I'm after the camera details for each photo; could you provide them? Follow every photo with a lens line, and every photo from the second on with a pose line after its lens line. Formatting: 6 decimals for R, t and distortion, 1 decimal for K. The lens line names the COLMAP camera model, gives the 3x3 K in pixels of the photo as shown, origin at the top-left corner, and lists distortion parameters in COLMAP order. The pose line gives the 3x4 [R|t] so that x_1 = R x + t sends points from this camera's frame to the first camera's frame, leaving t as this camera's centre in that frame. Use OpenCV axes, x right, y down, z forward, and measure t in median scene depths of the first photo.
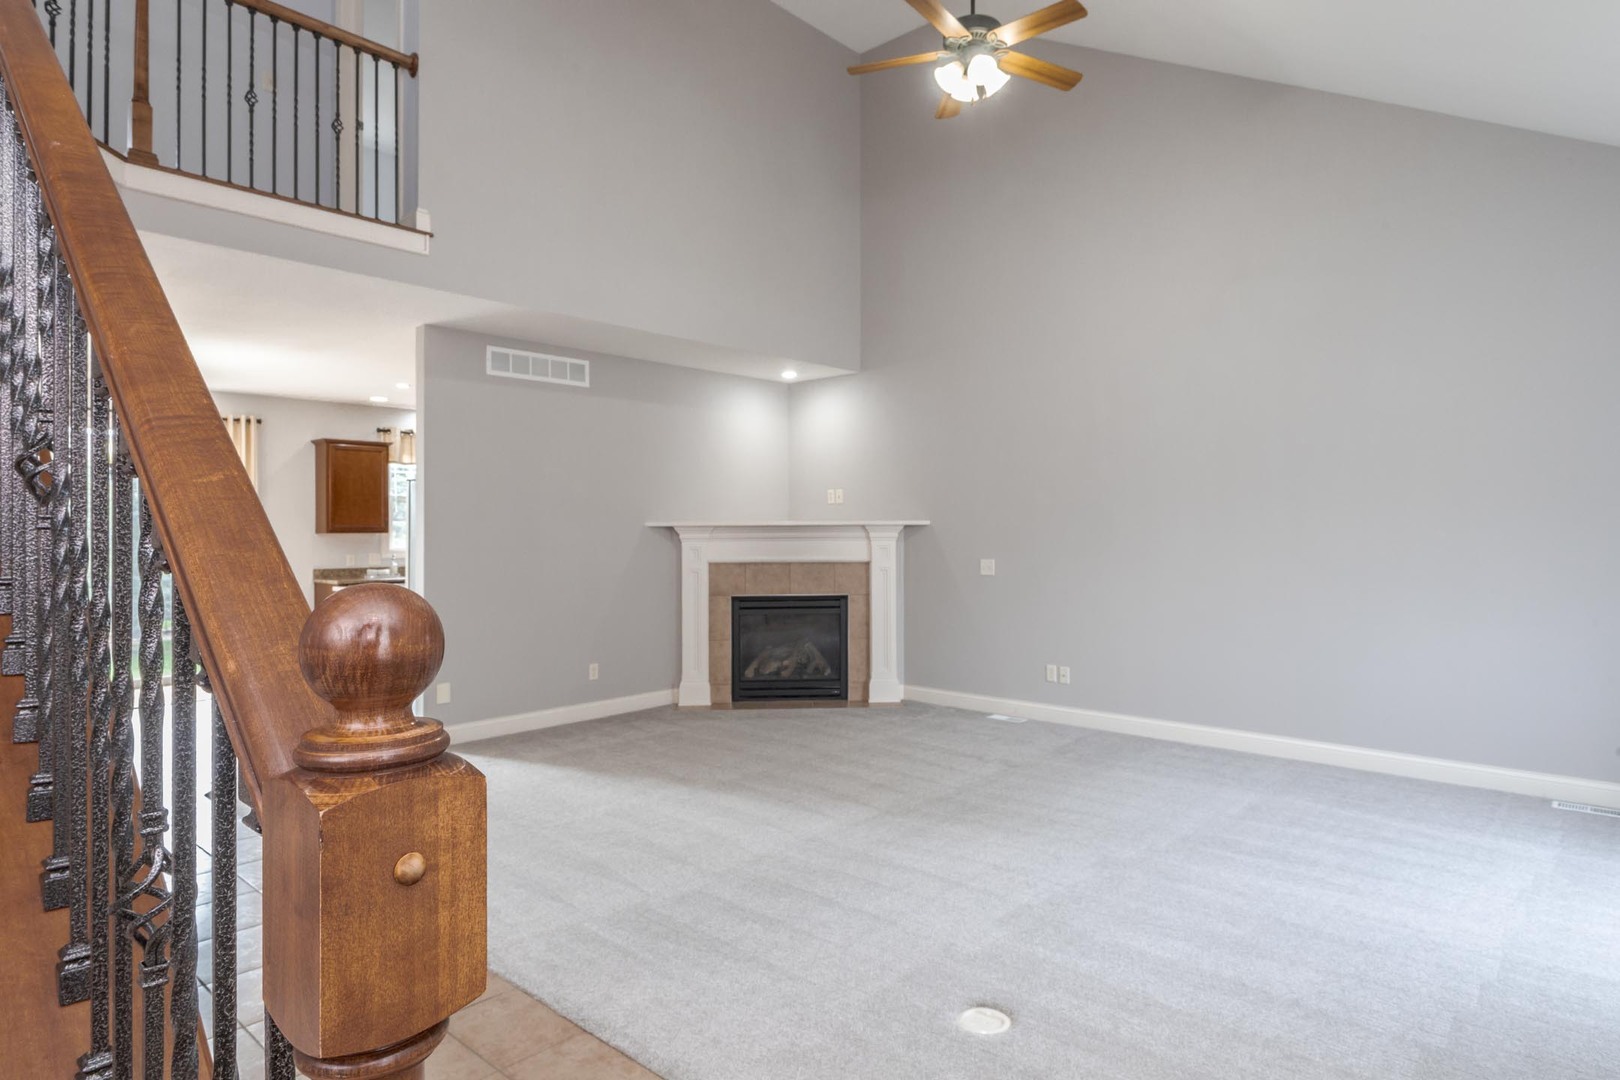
lens RADIAL K [[951.4, 0, 829.8], [0, 951.4, 533.8], [0, 0, 1]] dist [-0.001008, -0.000765]
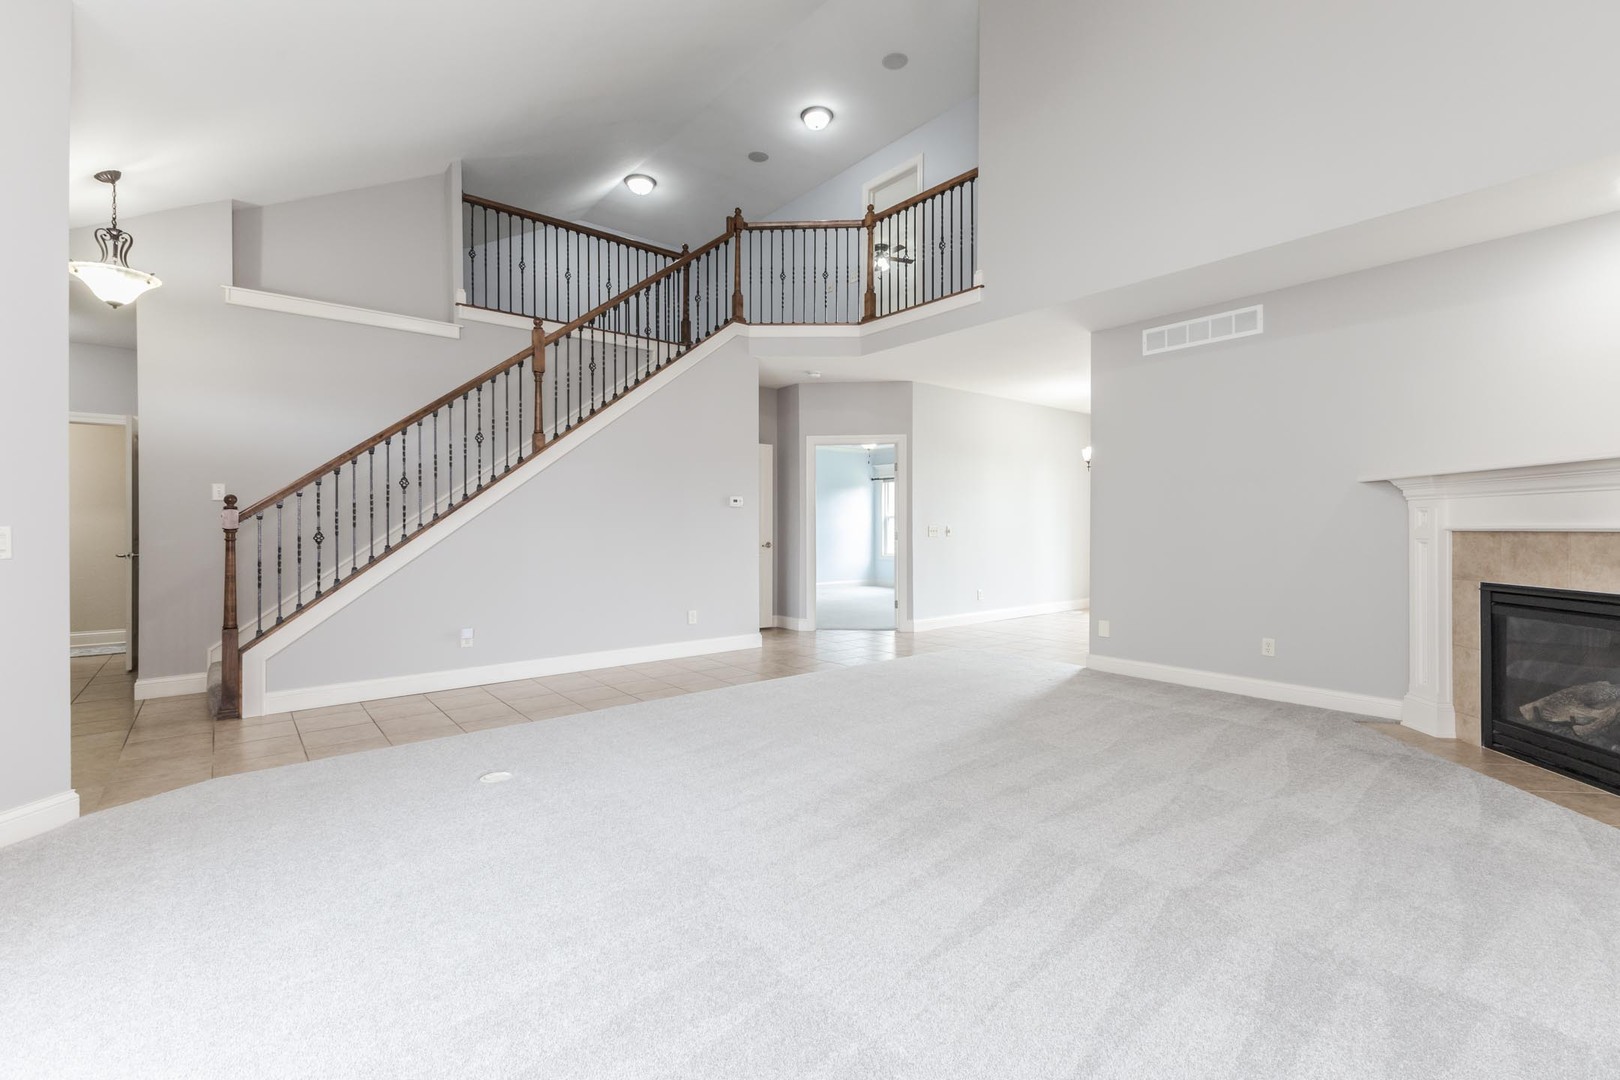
lens RADIAL K [[696.0, 0, 778.6], [0, 696.0, 535.1], [0, 0, 1]] dist [-0.001977, -0.000061]
pose [[-0.204777, 0.014523, -0.978701, 0.459244], [-0.005607, 0.999856, 0.016010, 0.029045], [0.978793, 0.008766, -0.204666, 0.637620]]
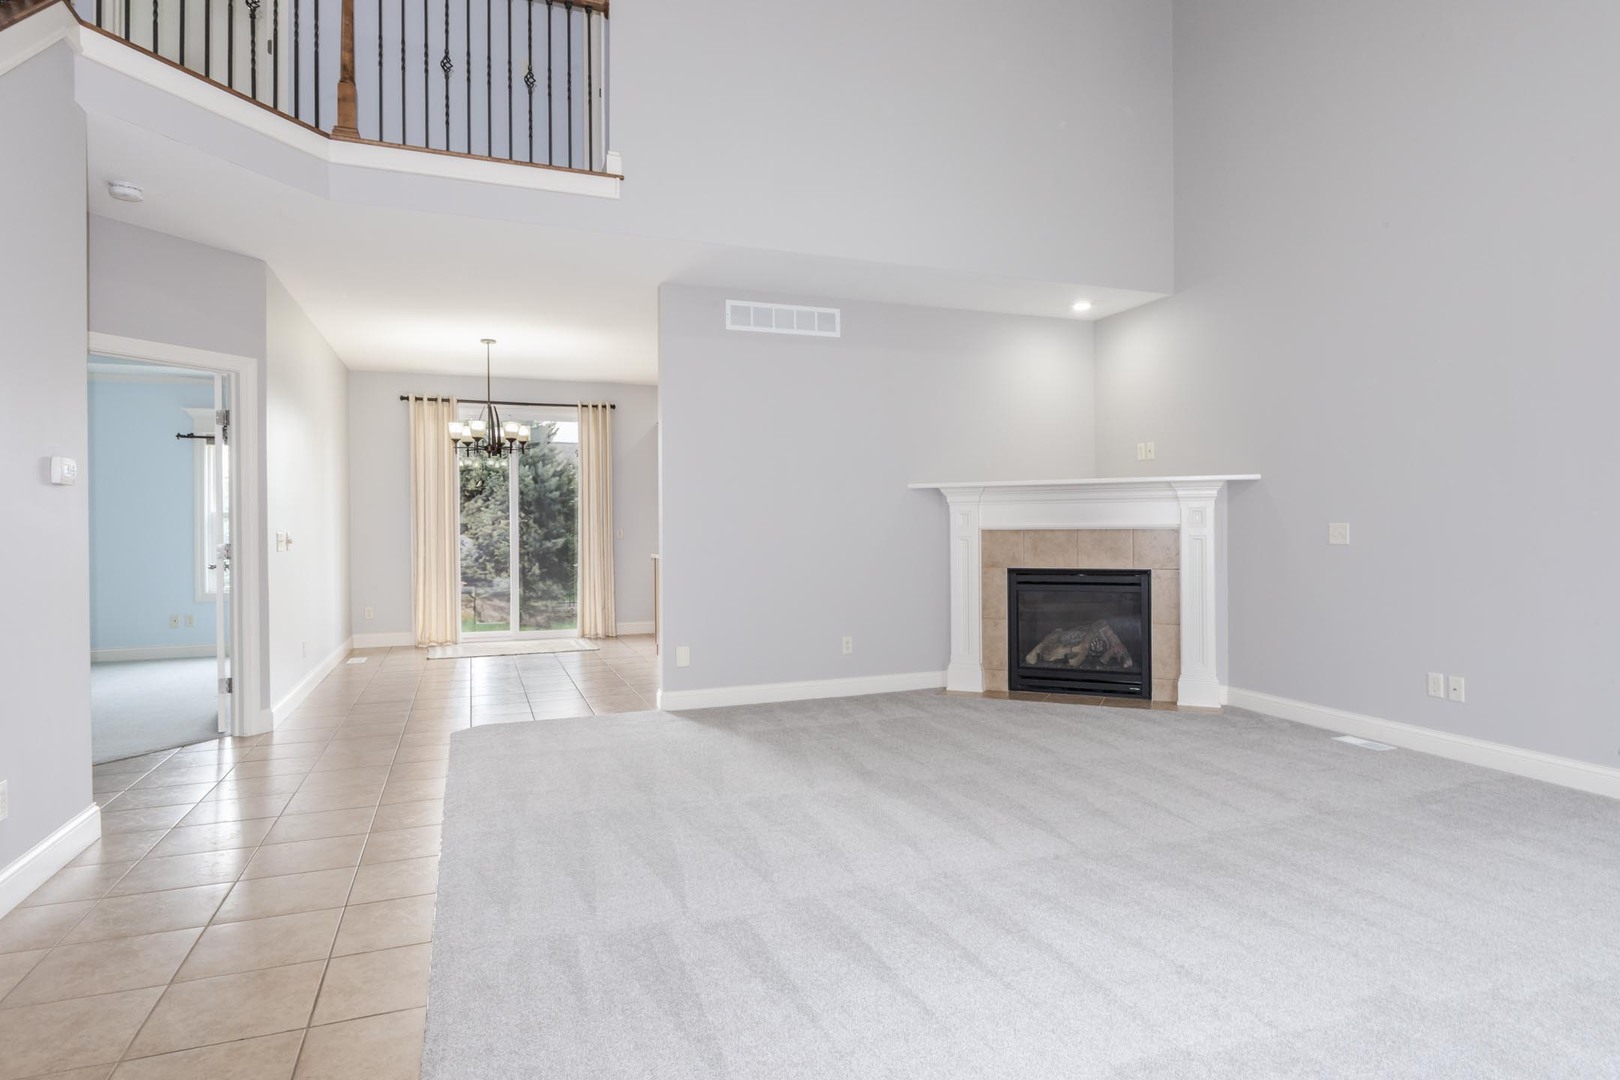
lens RADIAL K [[918.7, 0, 816.6], [0, 918.7, 531.2], [0, 0, 1]] dist [-0.000459, -0.002303]
pose [[0.887785, -0.000116, -0.460258, 0.127910], [0.002347, 0.999988, 0.004274, 0.028266], [0.460252, -0.004875, 0.887775, 0.181938]]
